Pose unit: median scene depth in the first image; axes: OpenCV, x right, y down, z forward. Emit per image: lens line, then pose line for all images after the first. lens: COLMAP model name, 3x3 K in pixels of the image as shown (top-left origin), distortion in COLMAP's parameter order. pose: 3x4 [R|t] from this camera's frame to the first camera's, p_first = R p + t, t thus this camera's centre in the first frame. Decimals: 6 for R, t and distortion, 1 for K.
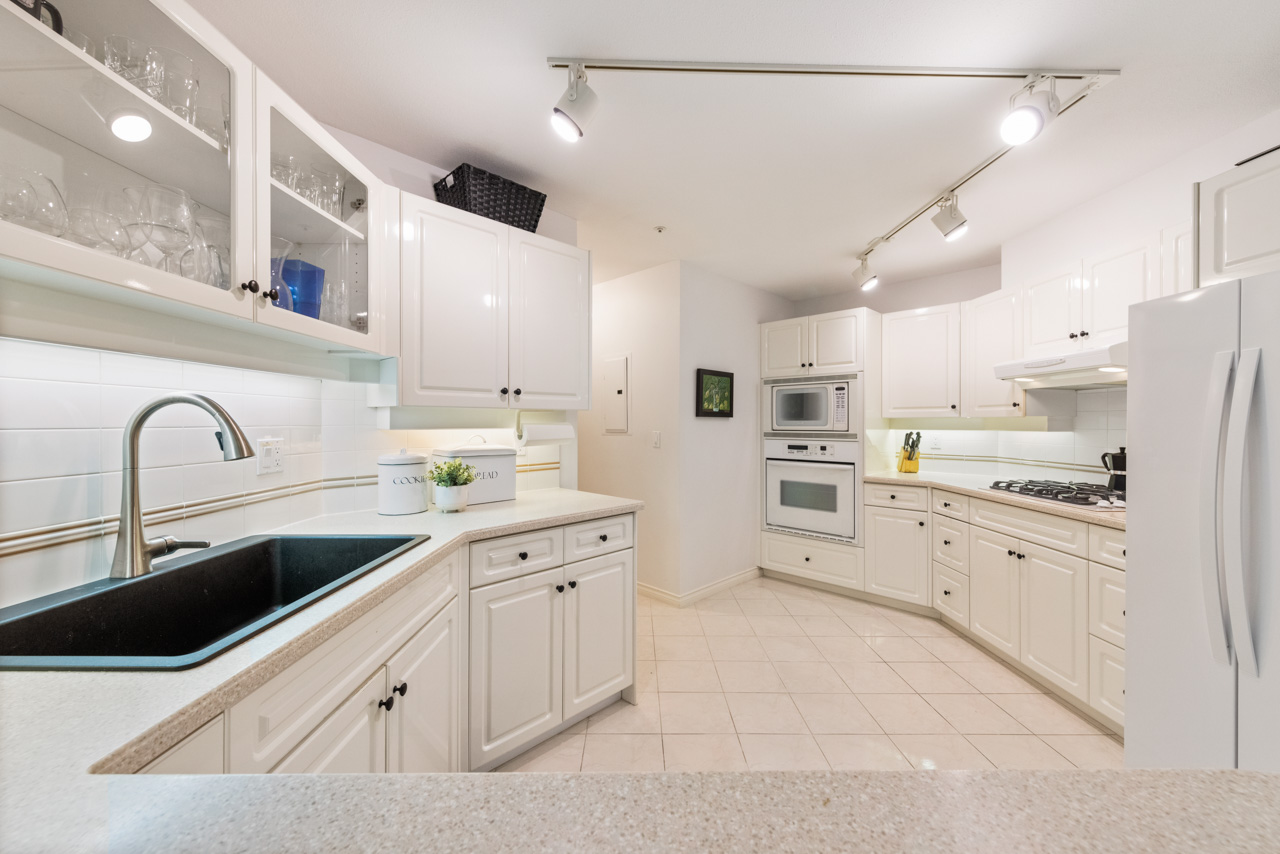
lens RADIAL K [[518.6, 0, 632.7], [0, 518.6, 422.3], [0, 0, 1]] dist [0.003516, 0.000746]
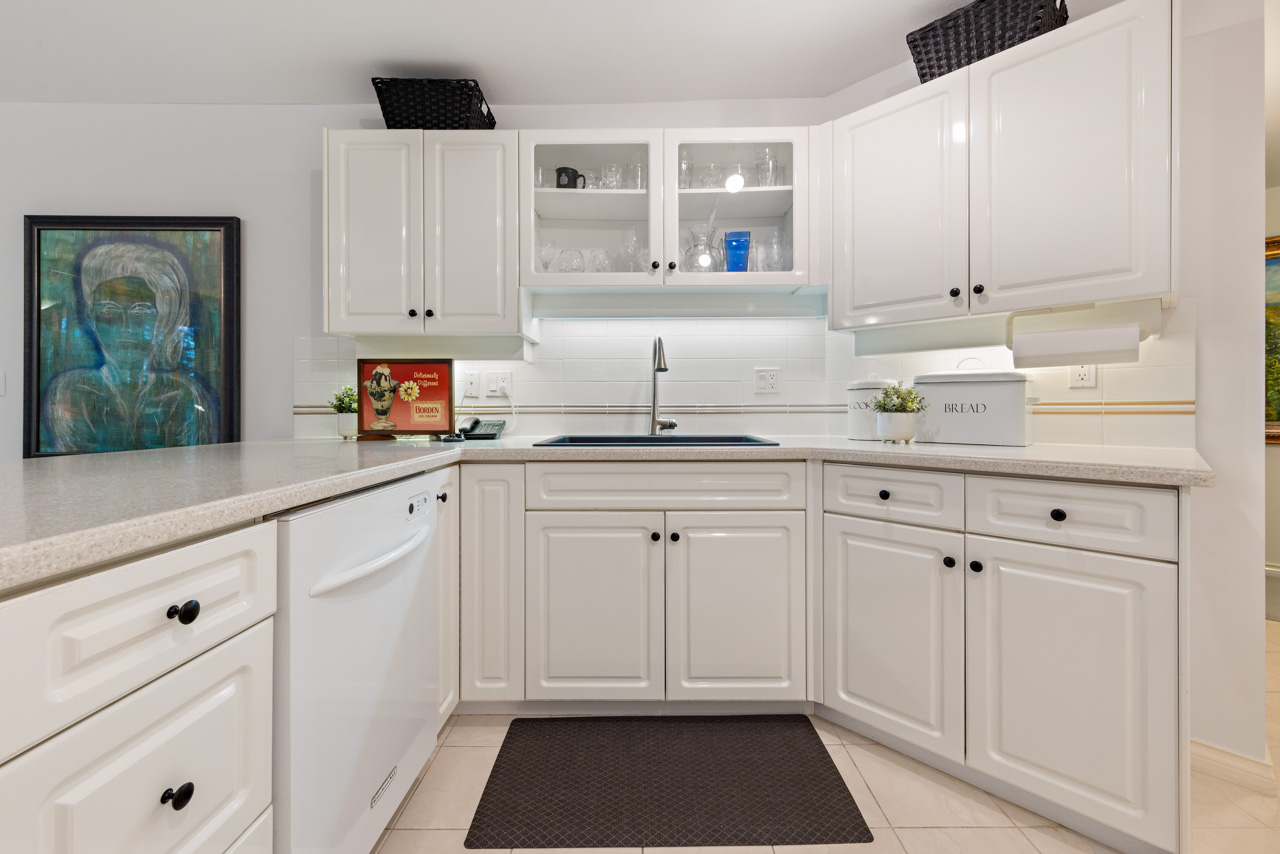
lens RADIAL K [[518.6, 0, 656.3], [0, 518.6, 409.7], [0, 0, 1]] dist [0.003516, 0.000746]
pose [[-0.010390, -0.000065, -0.999946, 0.324282], [-0.004244, 0.999991, -0.000021, 0.070412], [0.999937, 0.004244, -0.010390, 0.360811]]
